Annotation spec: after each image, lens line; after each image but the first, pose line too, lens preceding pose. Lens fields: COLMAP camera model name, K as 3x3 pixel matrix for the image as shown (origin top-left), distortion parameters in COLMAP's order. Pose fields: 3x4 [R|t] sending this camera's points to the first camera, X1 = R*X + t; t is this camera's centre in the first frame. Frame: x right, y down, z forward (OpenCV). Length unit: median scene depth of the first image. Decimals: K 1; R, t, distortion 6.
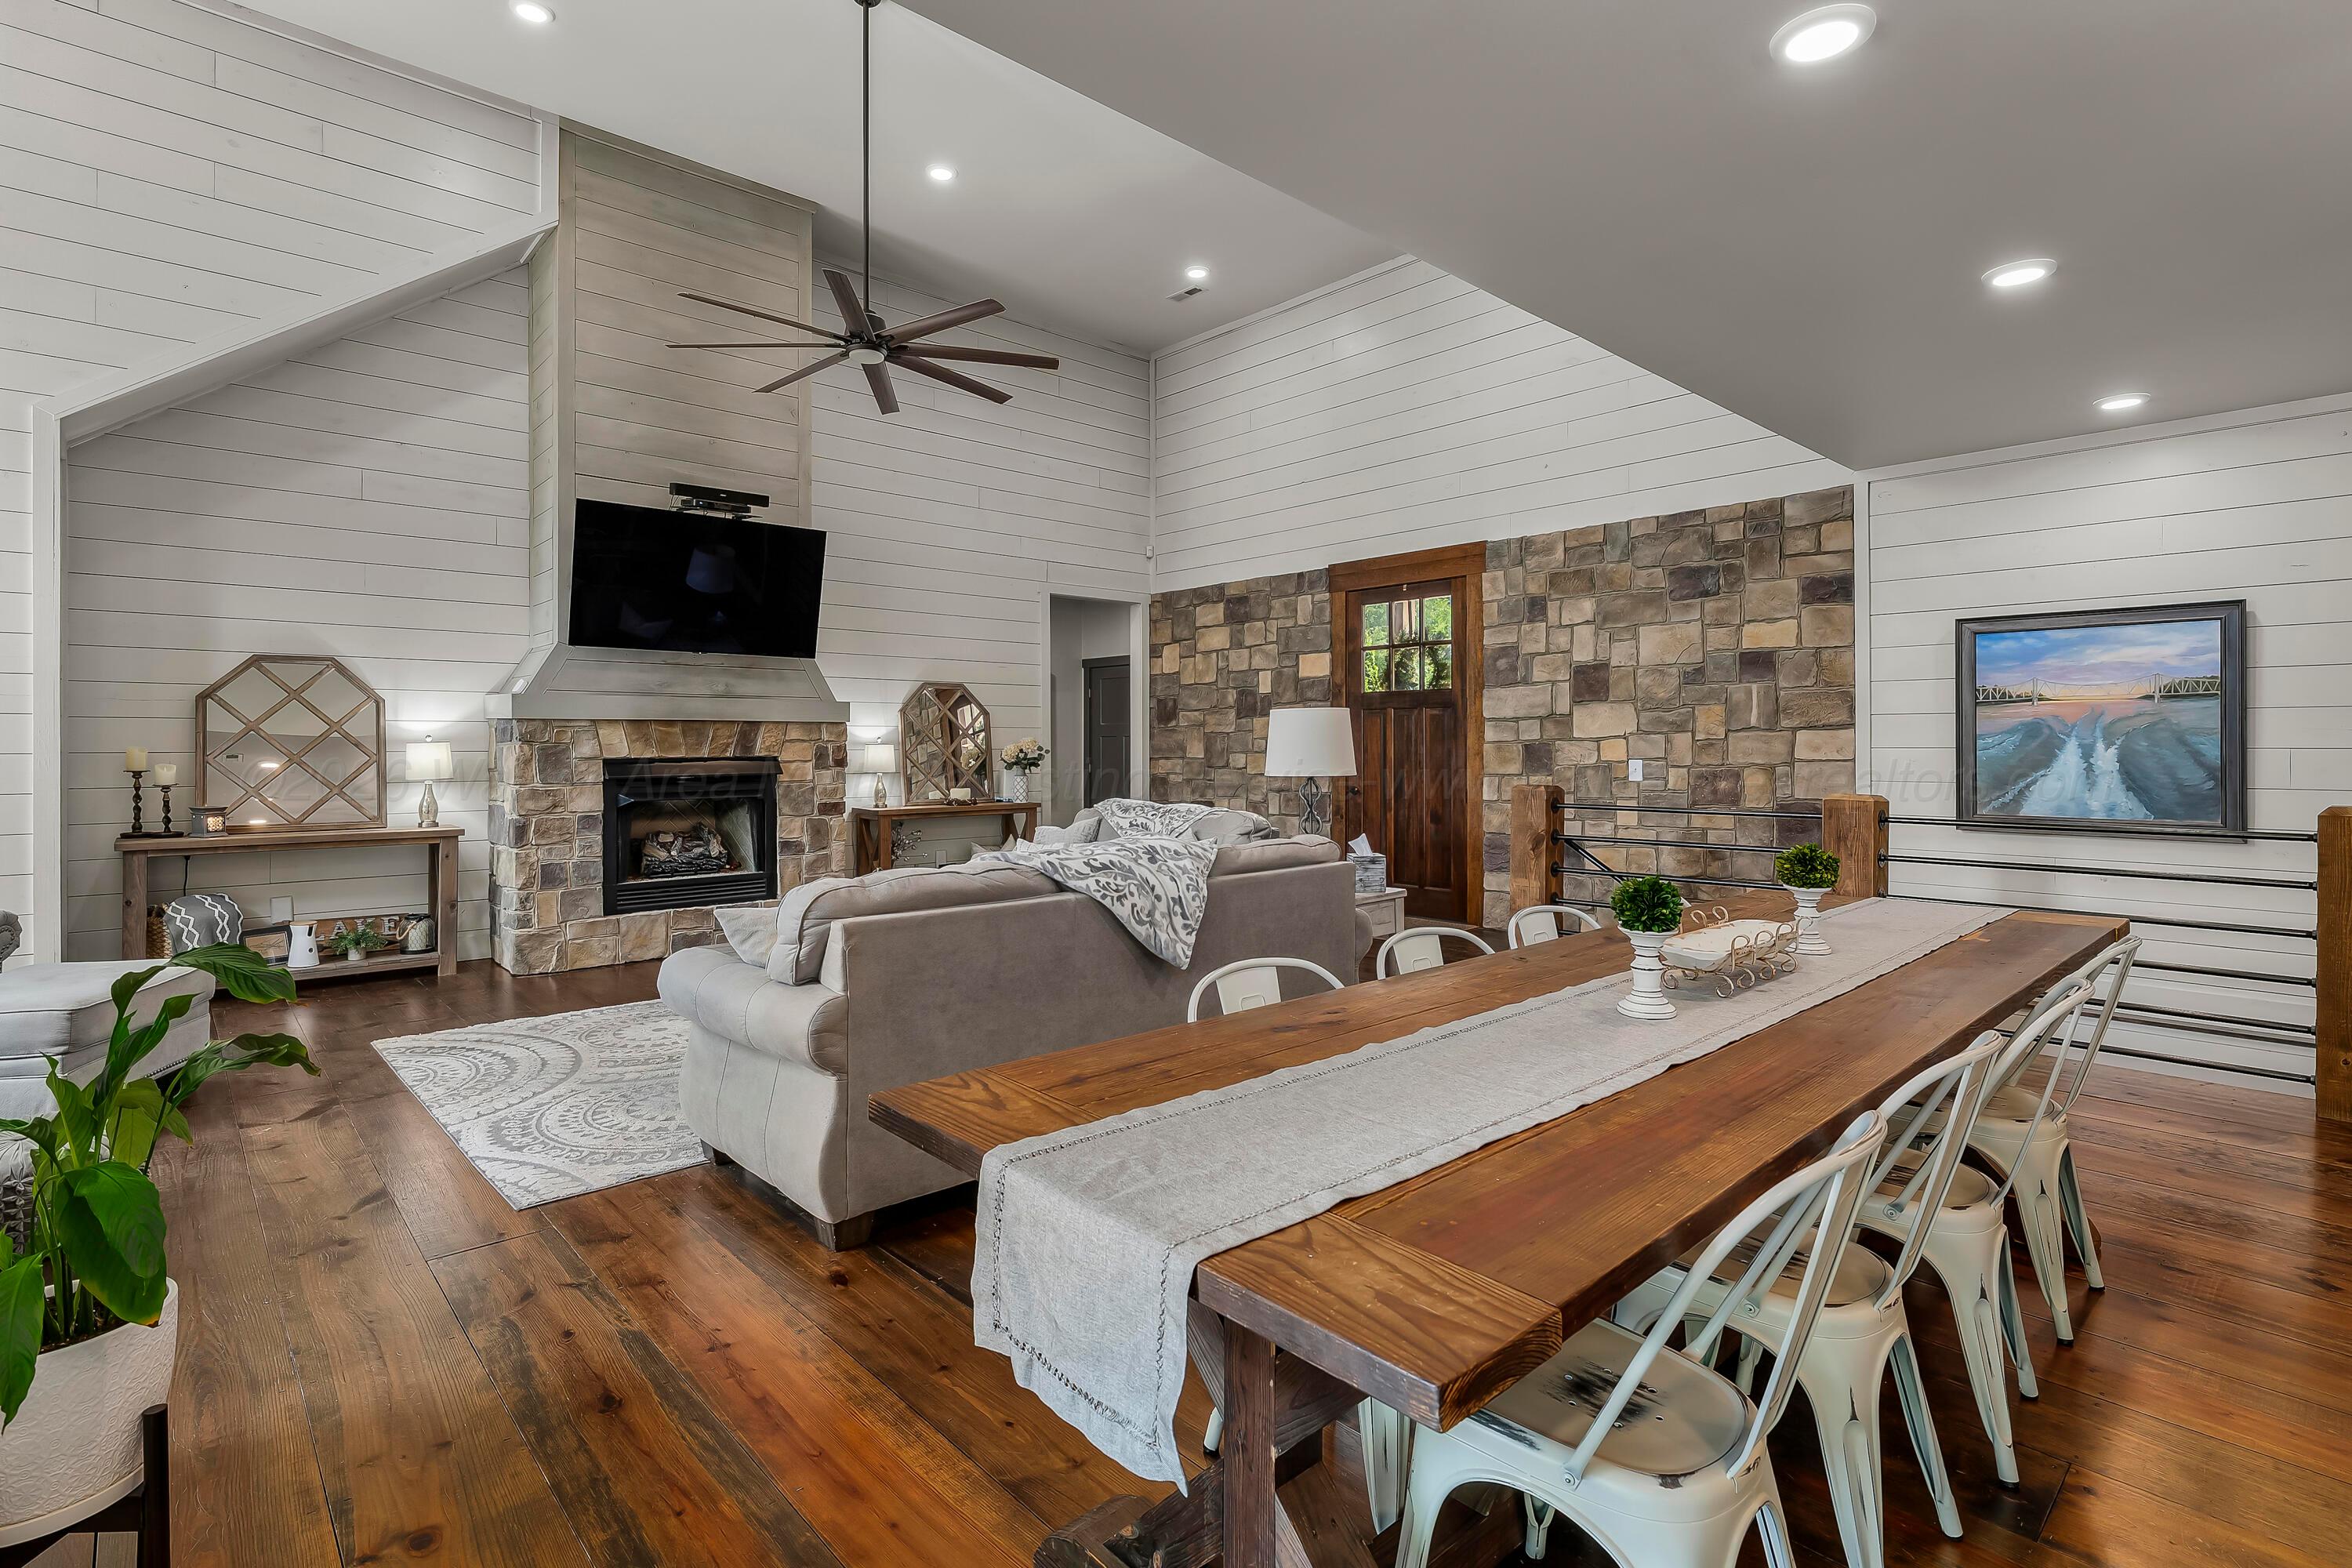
lens RADIAL K [[1118.9, 0, 1179.0], [0, 1118.9, 744.2], [0, 0, 1]] dist [-0.001308, 0.000023]
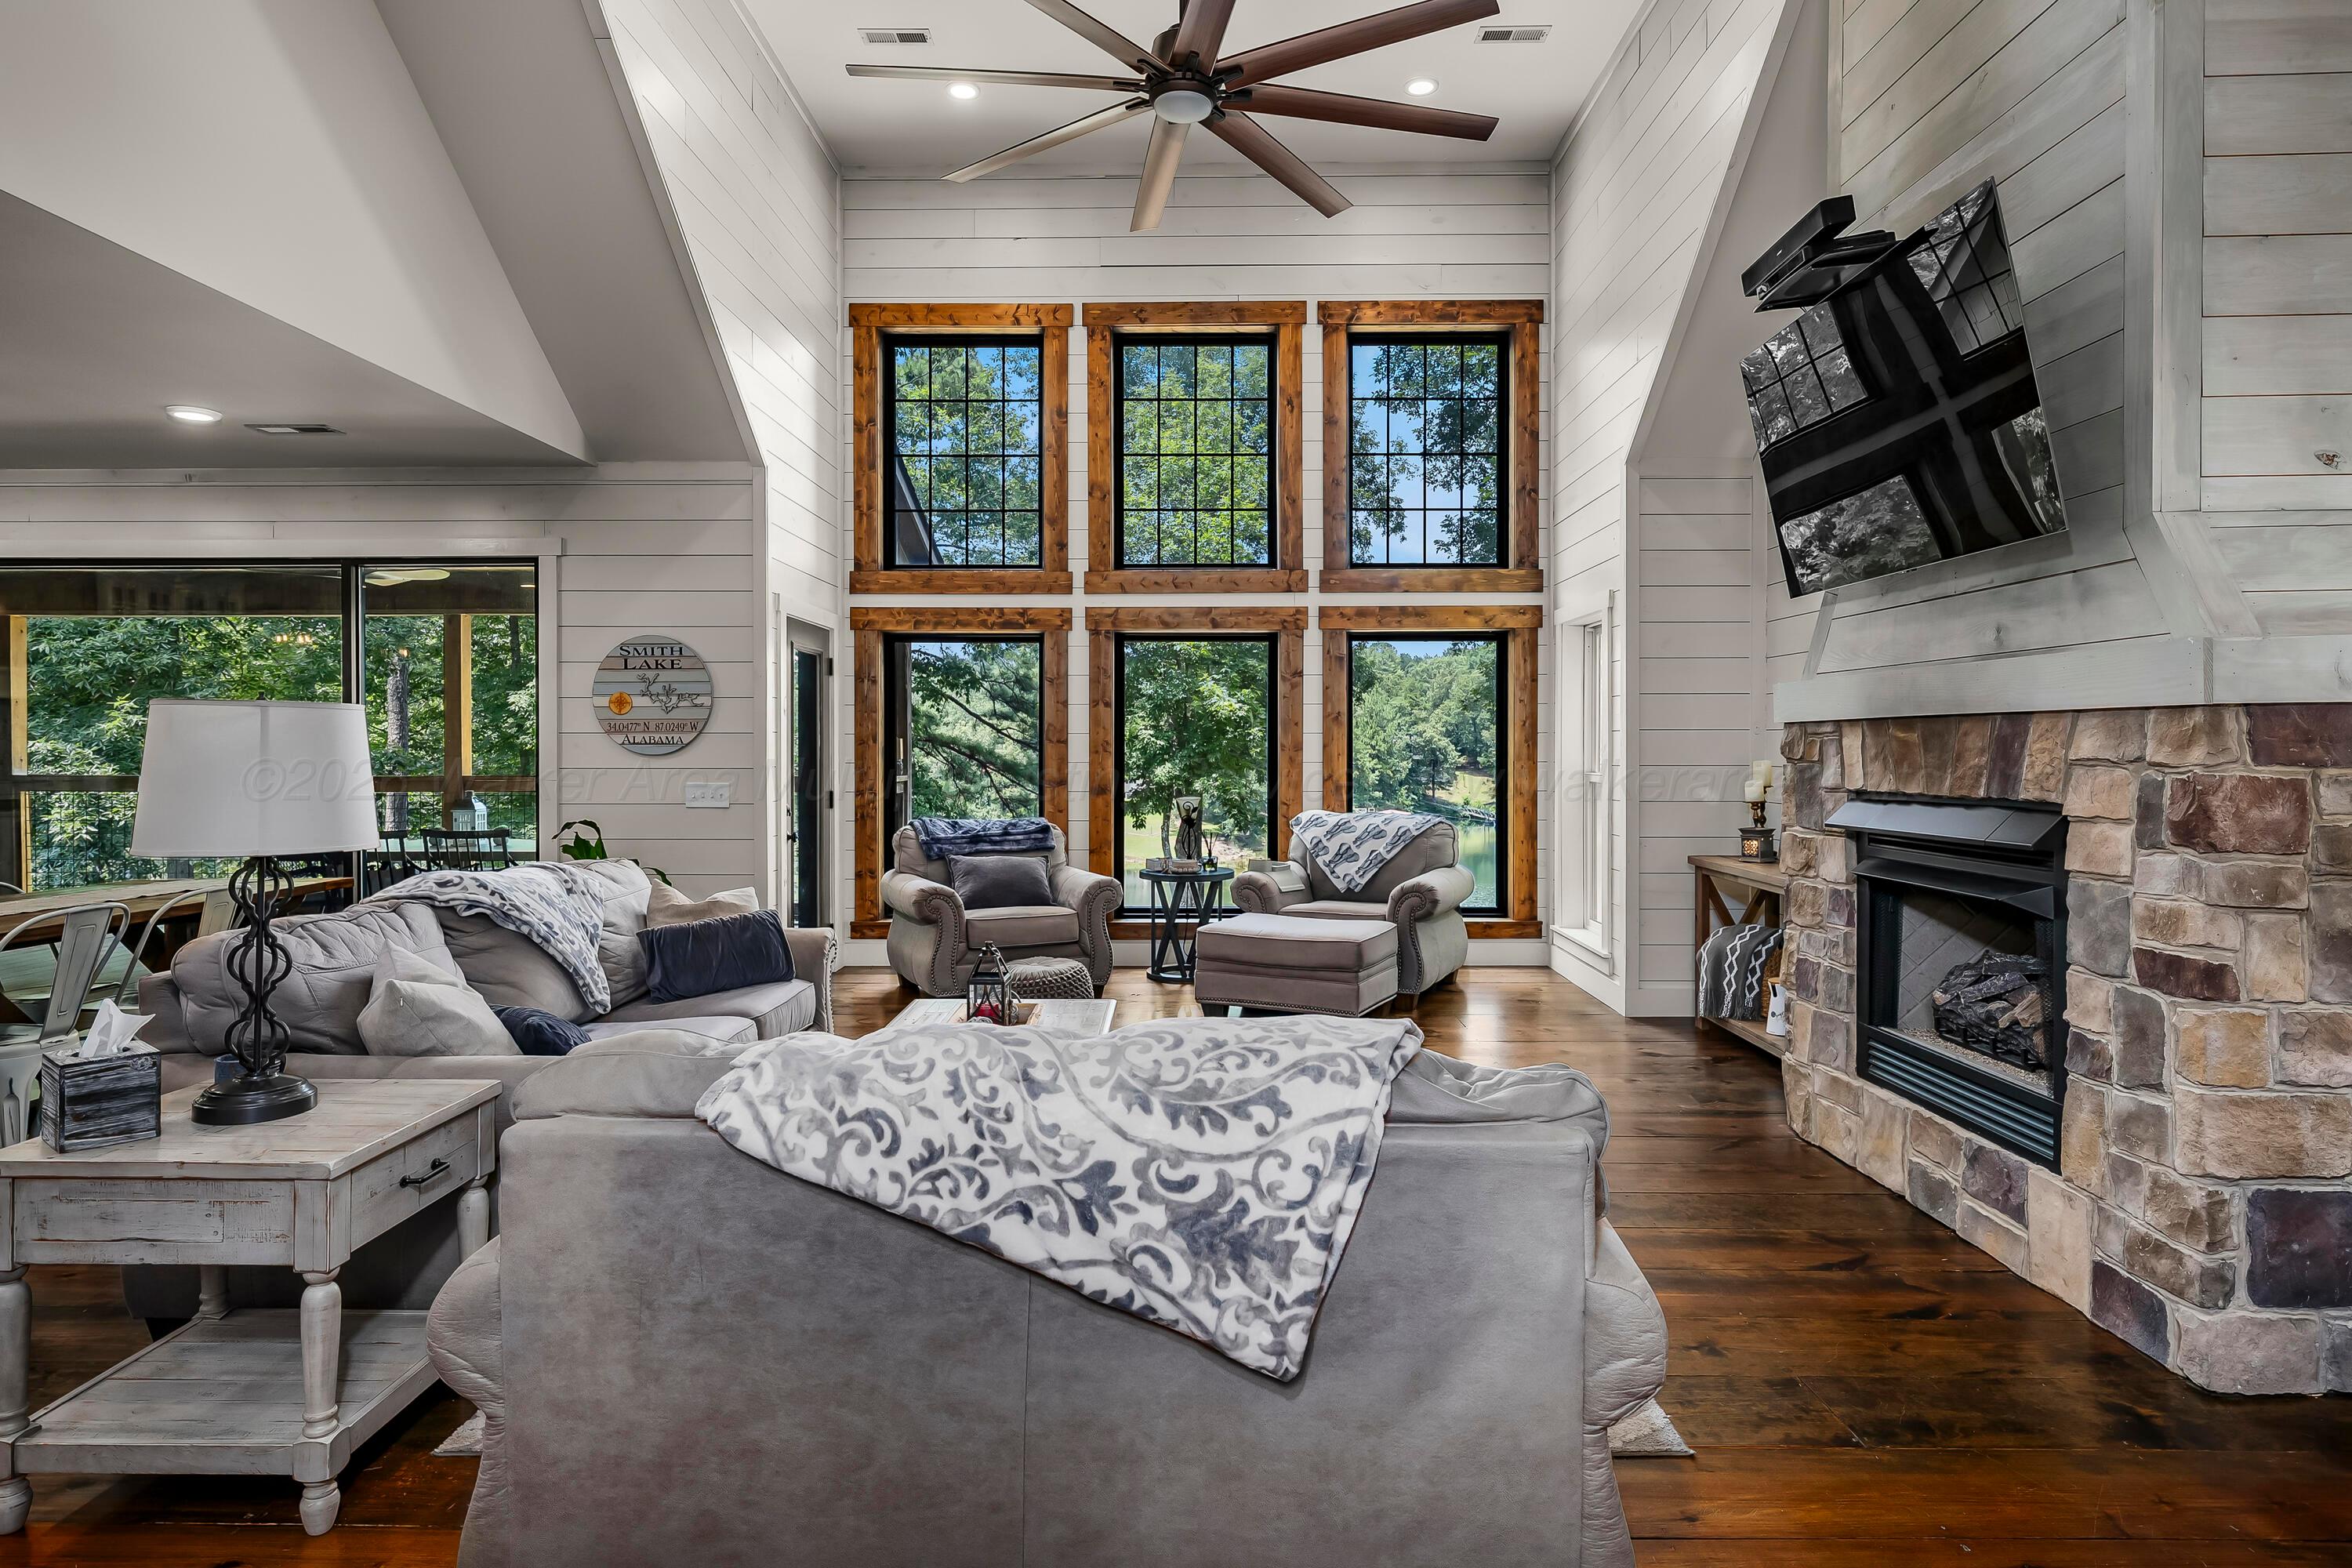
lens RADIAL K [[1300.8, 0, 1179.2], [0, 1300.8, 759.6], [0, 0, 1]] dist [-0.000186, 0.000410]
pose [[-0.685058, 0.009021, -0.728432, 0.176583], [0.001037, 0.999934, 0.011407, -0.009906], [0.728487, 0.007059, -0.685023, 1.161434]]
